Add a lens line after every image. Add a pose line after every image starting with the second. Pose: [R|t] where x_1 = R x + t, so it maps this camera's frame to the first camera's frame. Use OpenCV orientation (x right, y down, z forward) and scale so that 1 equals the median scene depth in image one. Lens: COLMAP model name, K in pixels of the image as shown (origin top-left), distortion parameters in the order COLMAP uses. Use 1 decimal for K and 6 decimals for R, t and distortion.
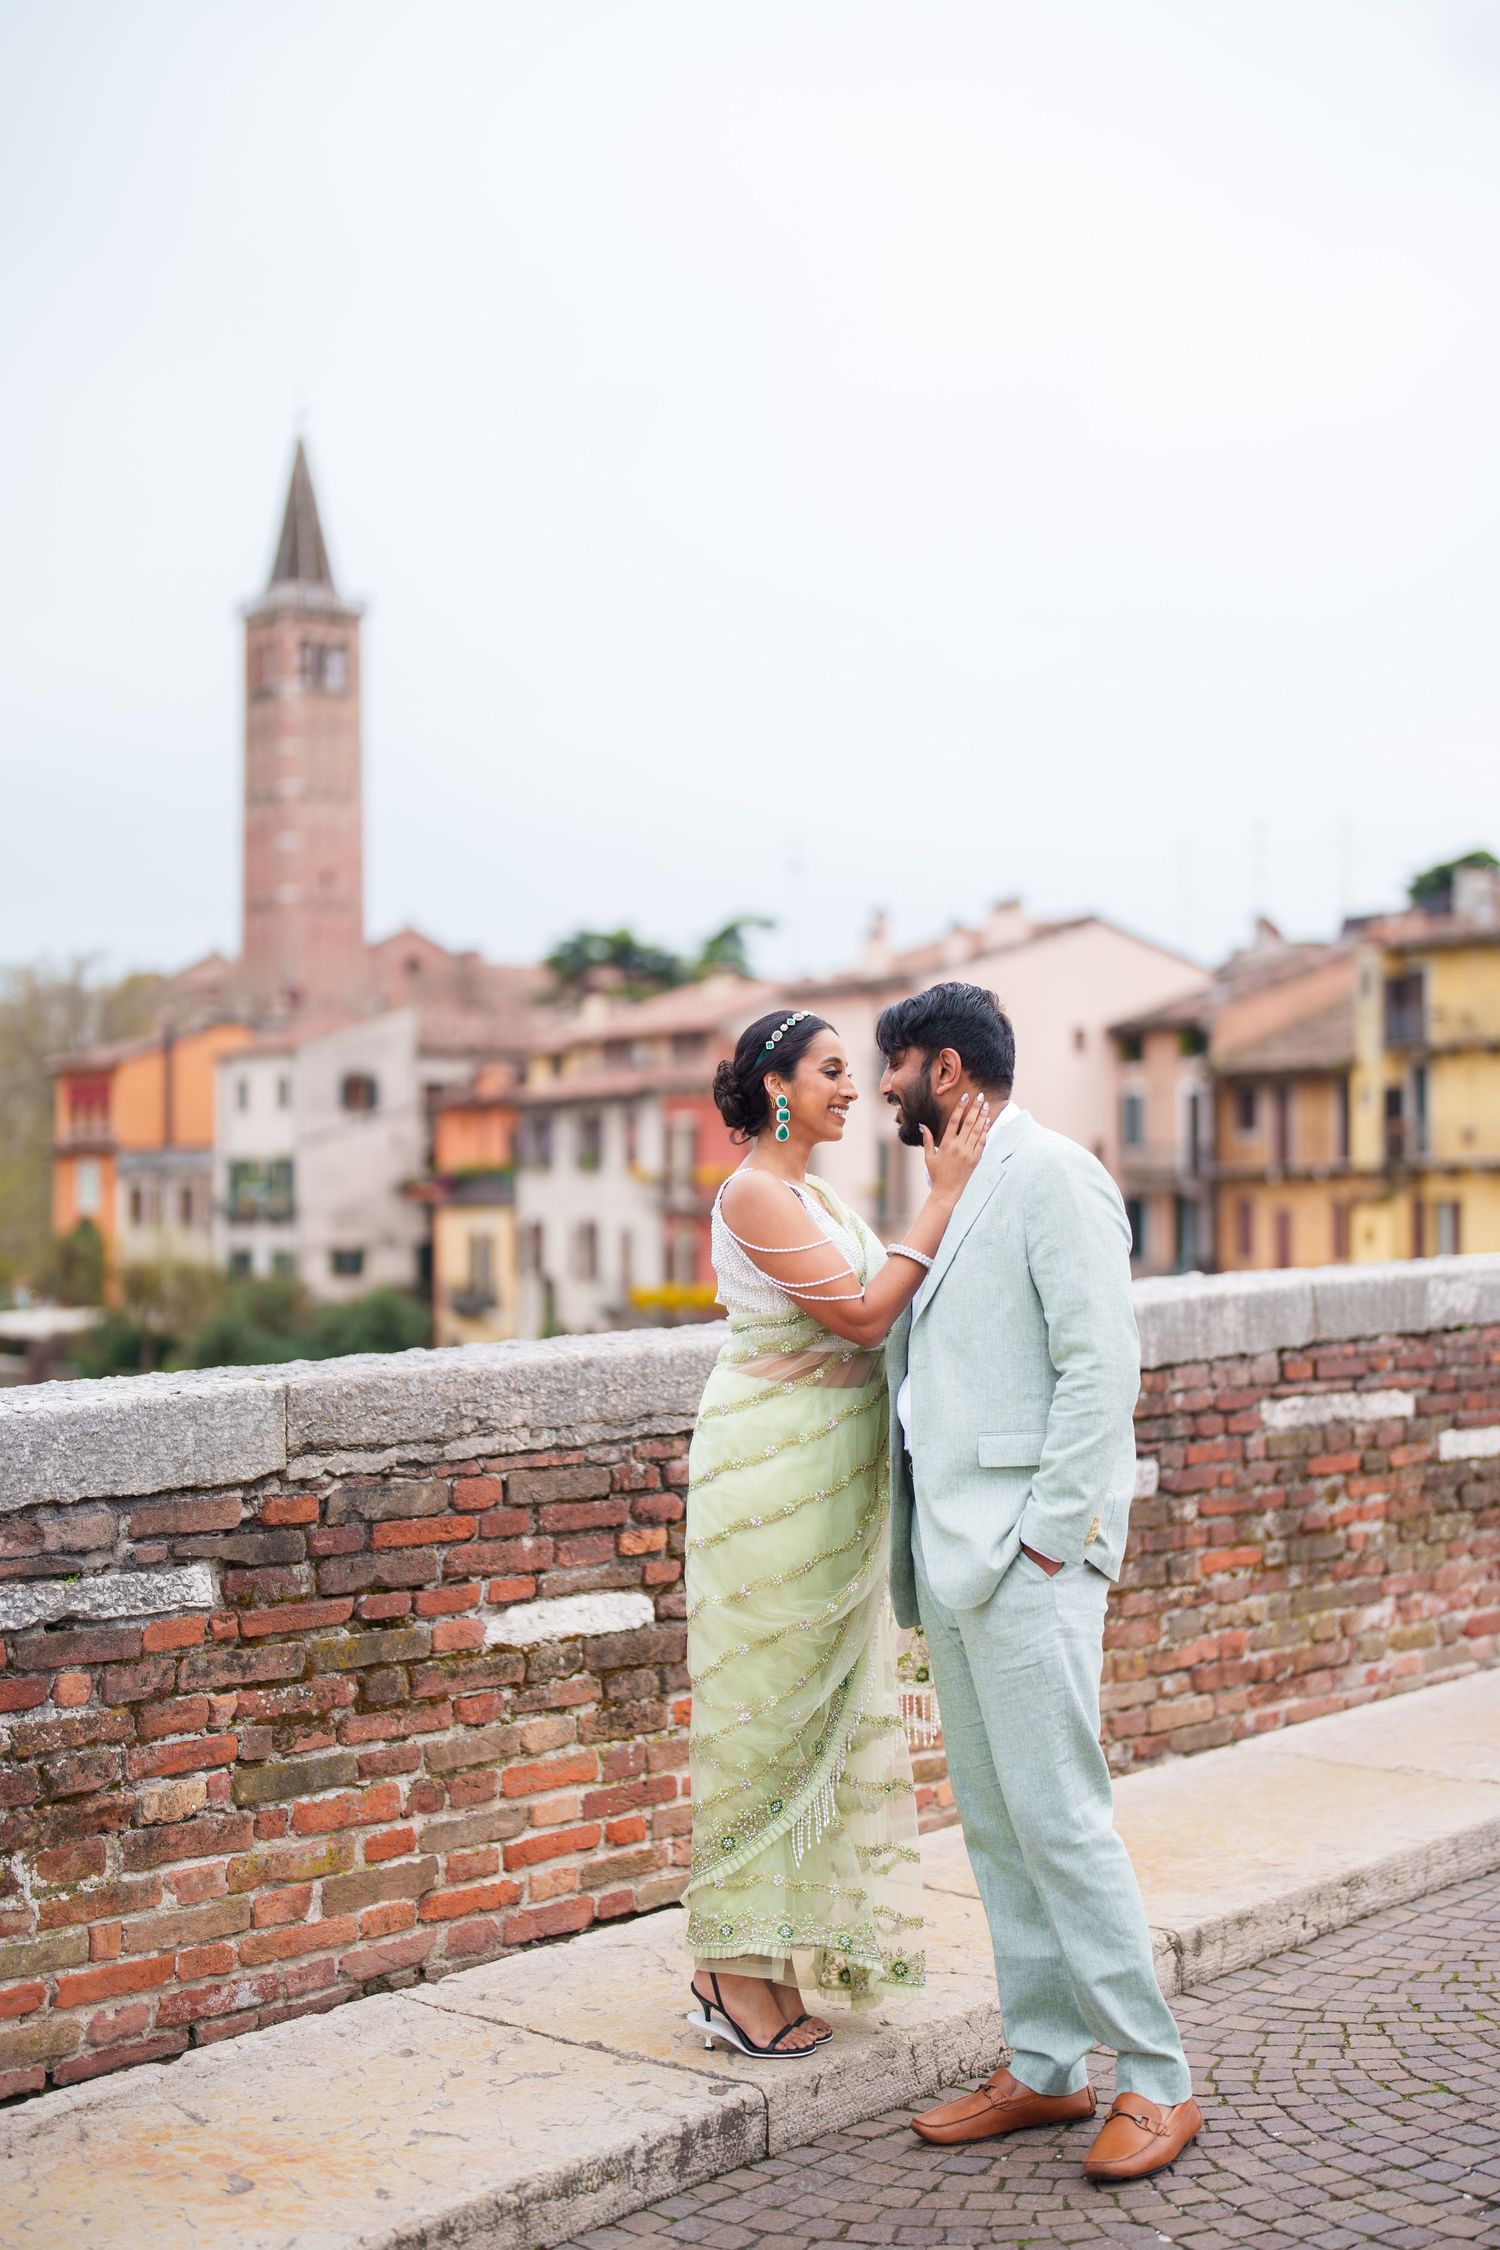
lens RADIAL K [[3118.6, 0, 747.5], [0, 3118.6, 1137.6], [0, 0, 1]] dist [-0.004290, 0.032925]
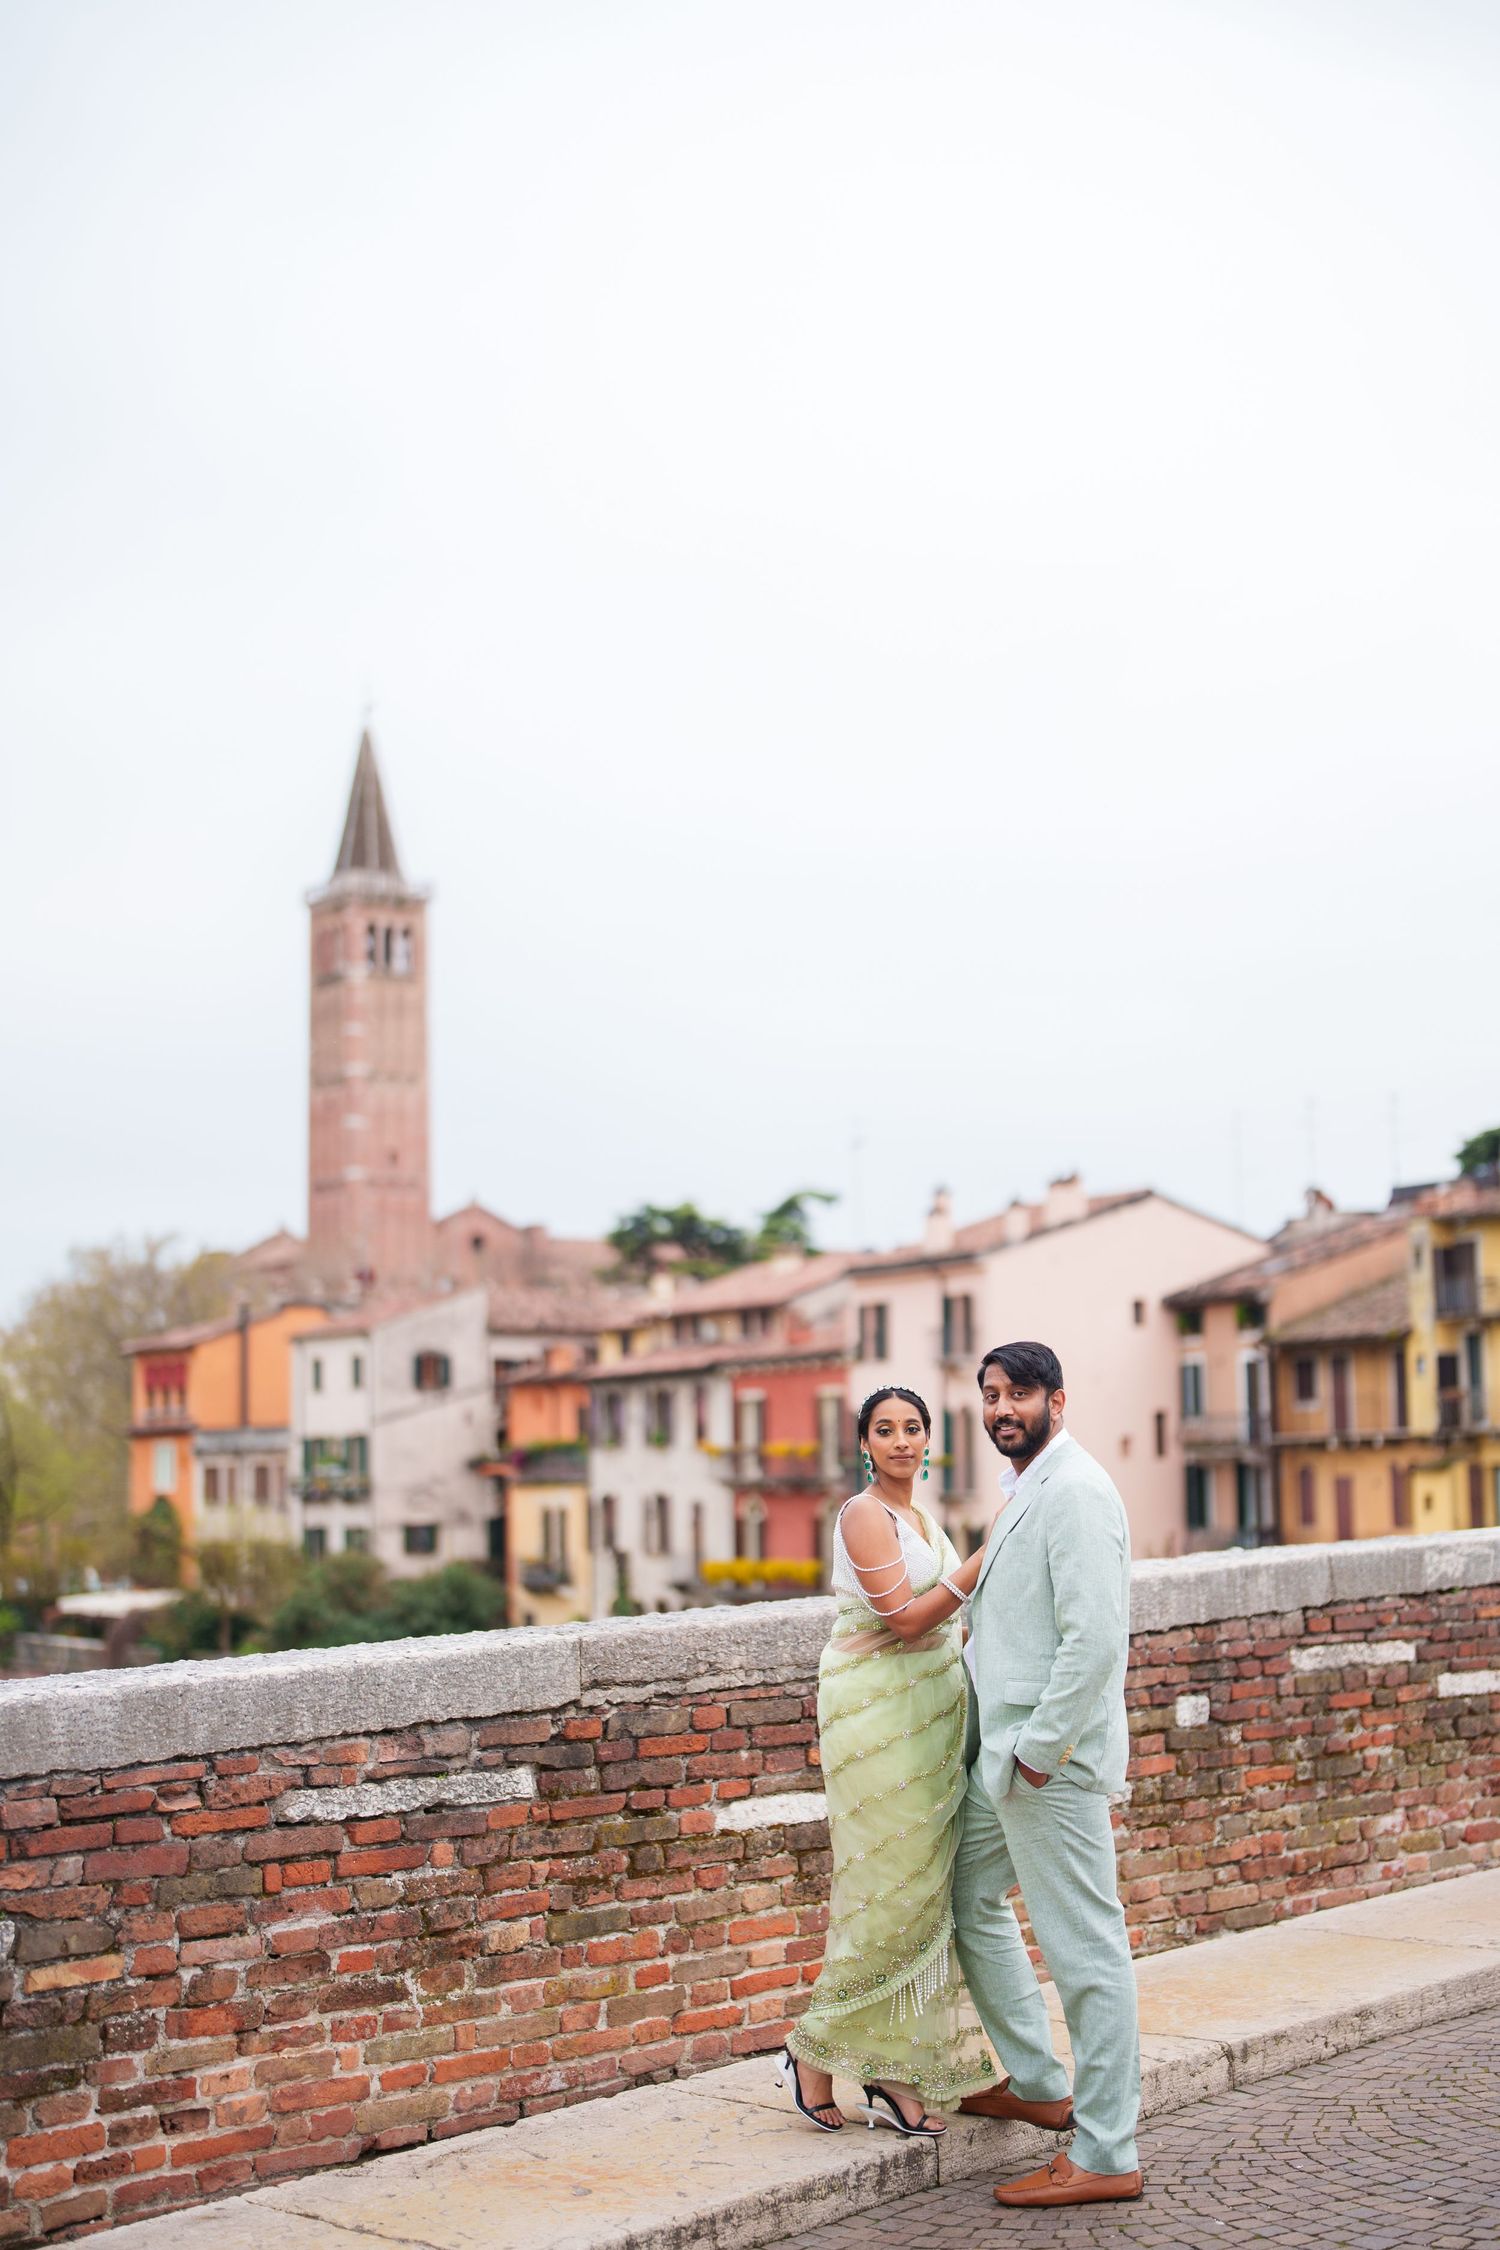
lens RADIAL K [[3113.0, 0, 747.1], [0, 3113.0, 1119.8], [0, 0, 1]] dist [-0.005933, 0.120264]
pose [[0.999745, -0.013537, -0.018070, -0.031406], [0.011813, 0.995657, -0.092343, -0.016160], [0.019242, 0.092106, 0.995563, -0.294702]]
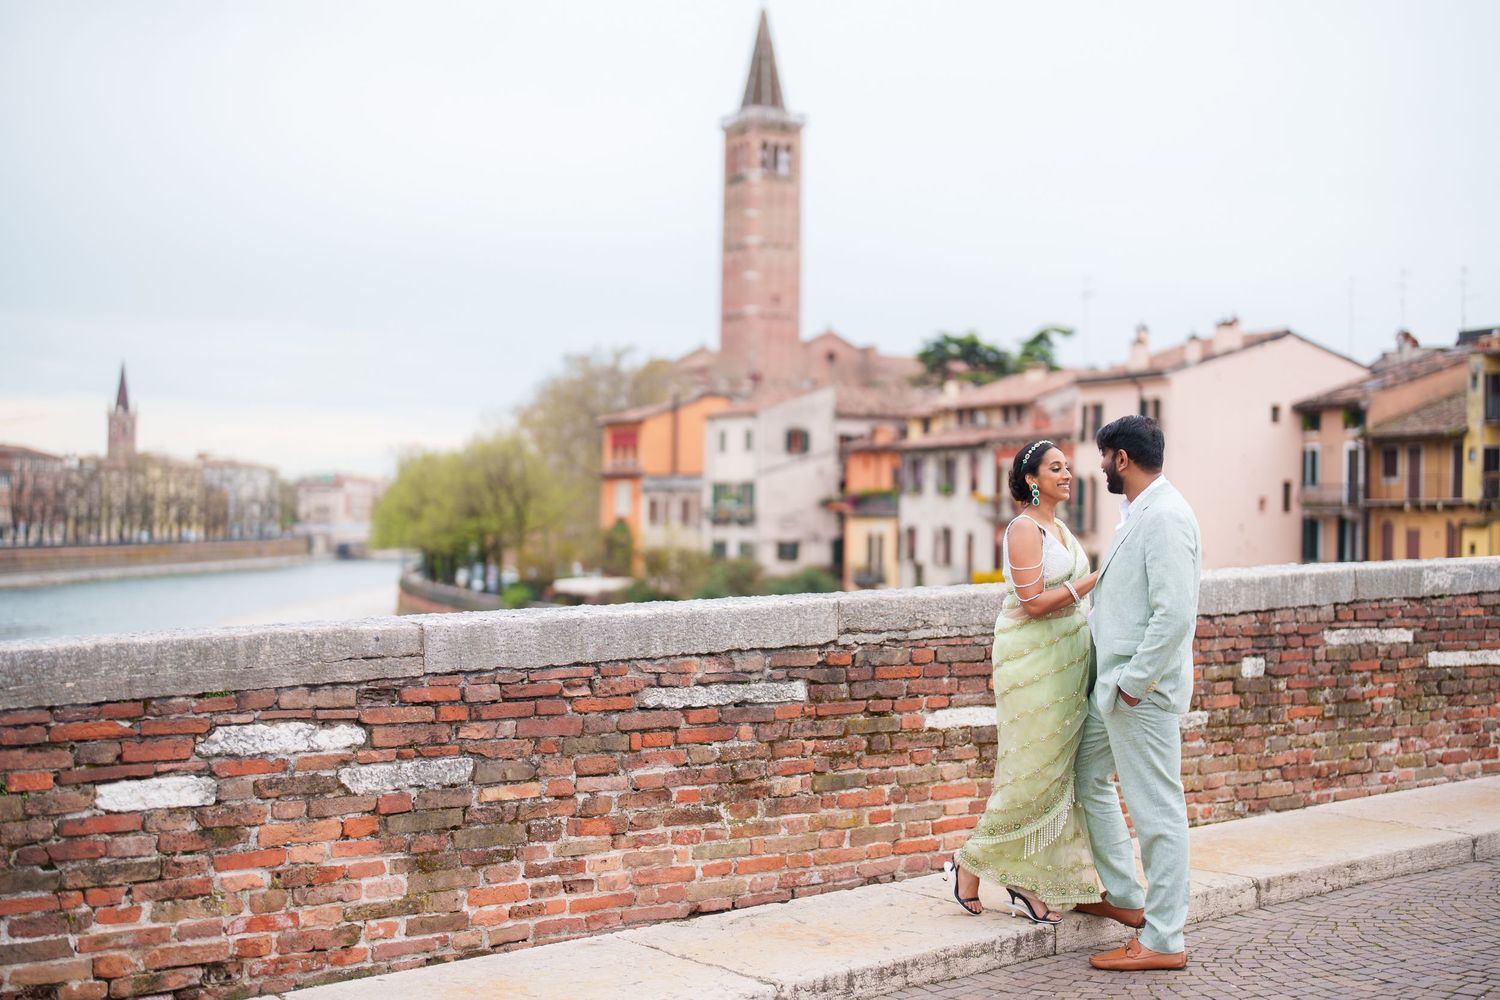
lens RADIAL K [[2075.3, 0, 748.4], [0, 2075.3, 501.2], [0, 0, 1]] dist [-0.005933, 0.120264]
pose [[0.989414, 0.019233, -0.143843, -0.002165], [-0.017125, 0.999727, 0.015882, -0.008716], [0.144109, -0.013251, 0.989473, -0.312686]]
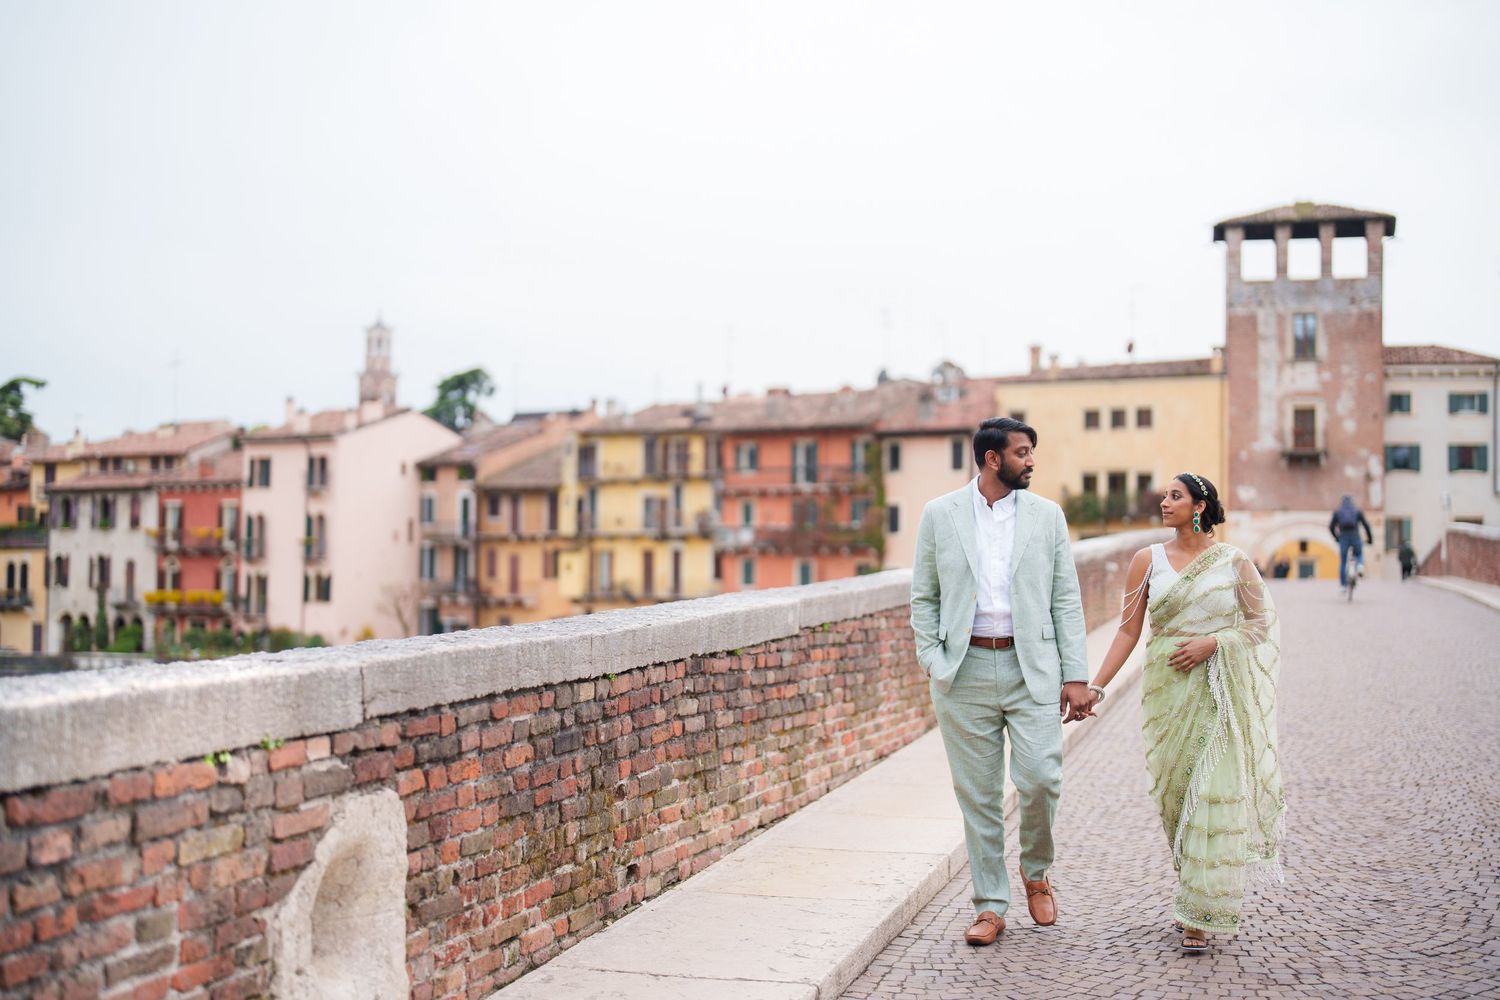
lens RADIAL K [[2084.3, 0, 745.2], [0, 2084.3, 498.3], [0, 0, 1]] dist [-0.168844, 1.171891]
pose [[0.899746, 0.029740, 0.435400, -3.300371], [-0.024097, 0.999539, -0.018478, 0.081953], [-0.435749, 0.006133, 0.900047, -3.554275]]
